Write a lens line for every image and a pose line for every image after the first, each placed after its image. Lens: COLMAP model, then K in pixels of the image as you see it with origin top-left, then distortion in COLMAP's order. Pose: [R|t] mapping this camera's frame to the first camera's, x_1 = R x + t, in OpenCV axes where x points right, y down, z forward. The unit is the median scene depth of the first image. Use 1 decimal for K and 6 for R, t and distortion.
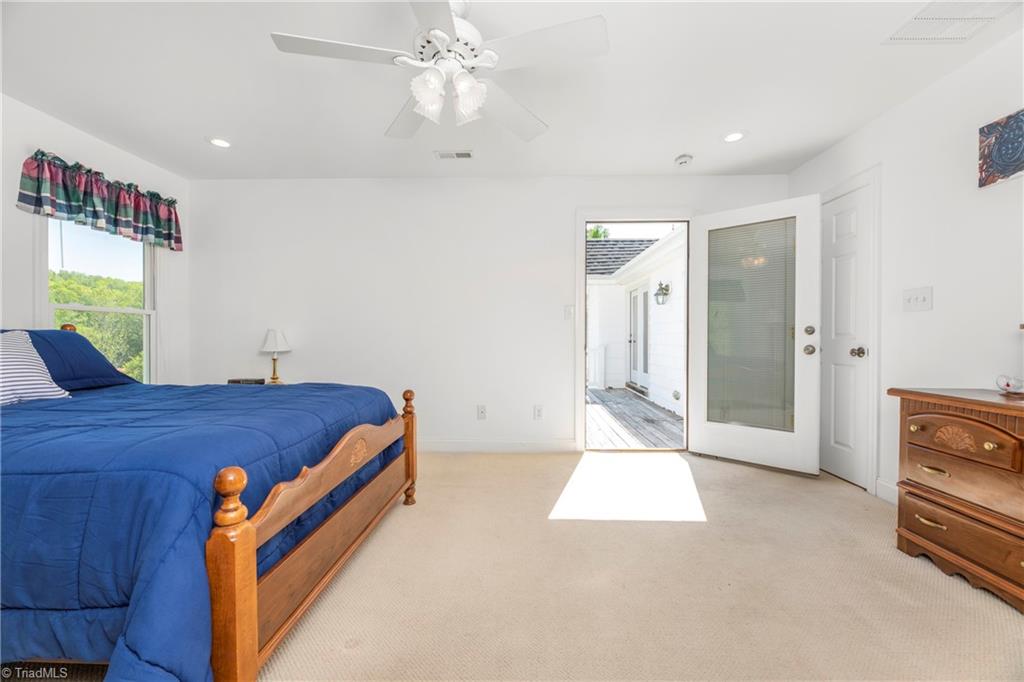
lens RADIAL K [[414.4, 0, 515.6], [0, 414.4, 341.6], [0, 0, 1]] dist [-0.002203, -0.000277]
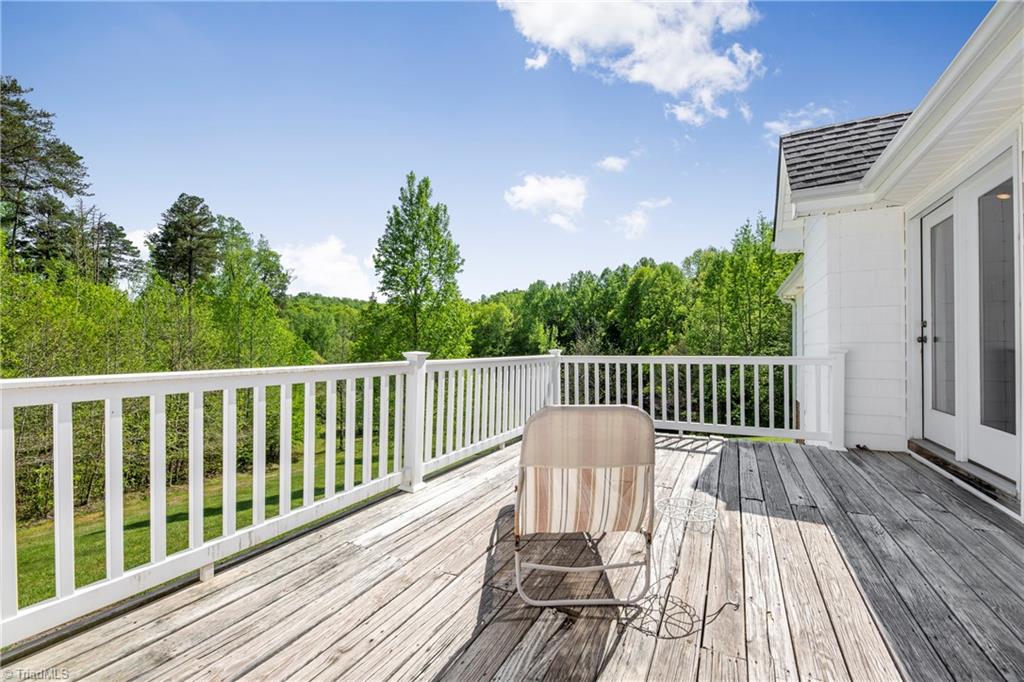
lens RADIAL K [[414.4, 0, 515.6], [0, 414.4, 341.6], [0, 0, 1]] dist [-0.002203, -0.000277]
pose [[0.898968, -0.005025, -0.437986, 0.104997], [0.000257, 0.999940, -0.010945, 0.006402], [0.438015, 0.009727, 0.898915, 0.506521]]
